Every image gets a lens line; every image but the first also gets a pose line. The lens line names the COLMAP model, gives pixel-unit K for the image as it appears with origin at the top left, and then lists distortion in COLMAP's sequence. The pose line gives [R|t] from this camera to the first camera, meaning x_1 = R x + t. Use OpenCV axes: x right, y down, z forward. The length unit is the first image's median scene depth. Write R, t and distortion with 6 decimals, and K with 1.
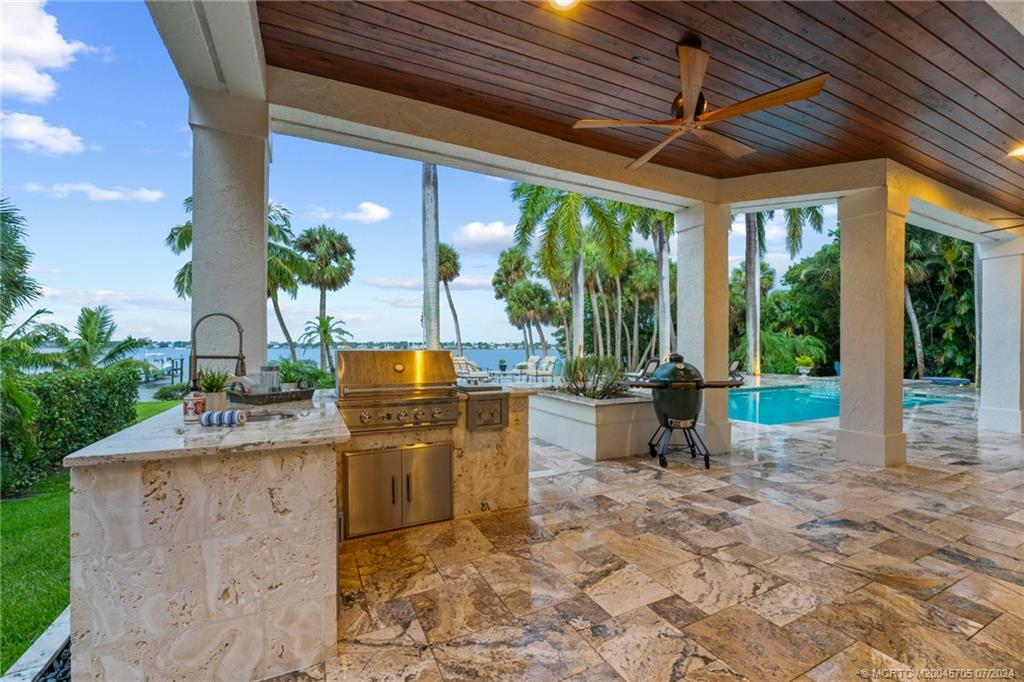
lens RADIAL K [[421.0, 0, 506.2], [0, 421.0, 345.1], [0, 0, 1]] dist [-0.015961, -0.000145]
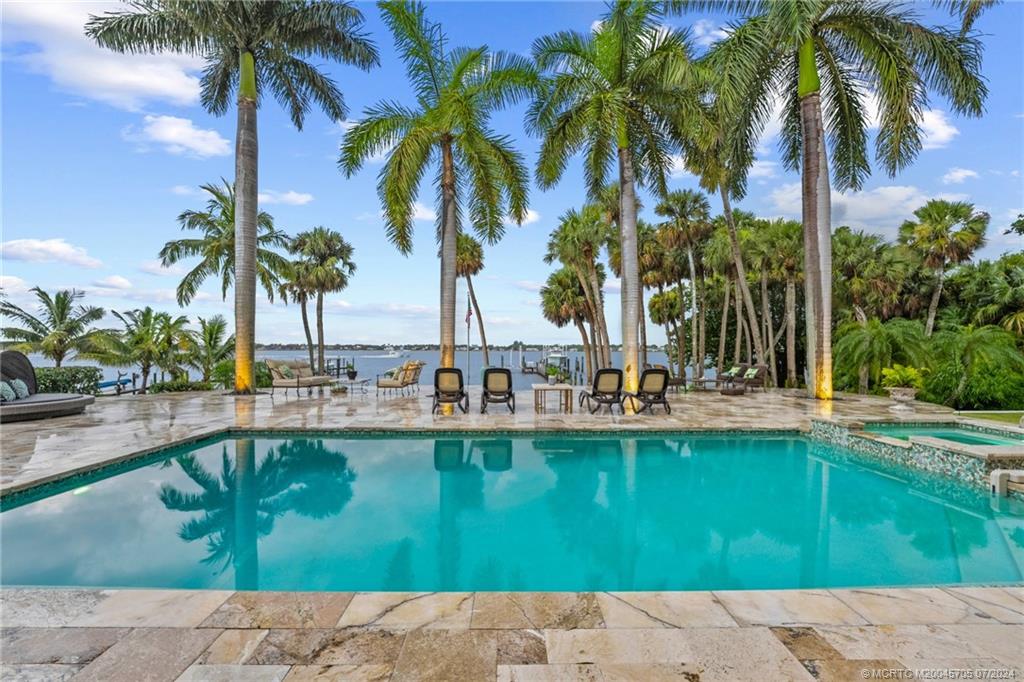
lens RADIAL K [[421.0, 0, 510.4], [0, 421.0, 342.9], [0, 0, 1]] dist [-0.015961, -0.000145]
pose [[0.902839, -0.005783, -0.429940, 0.325799], [0.001254, 0.999941, -0.010818, 0.002865], [0.429977, 0.009228, 0.902793, 0.234015]]
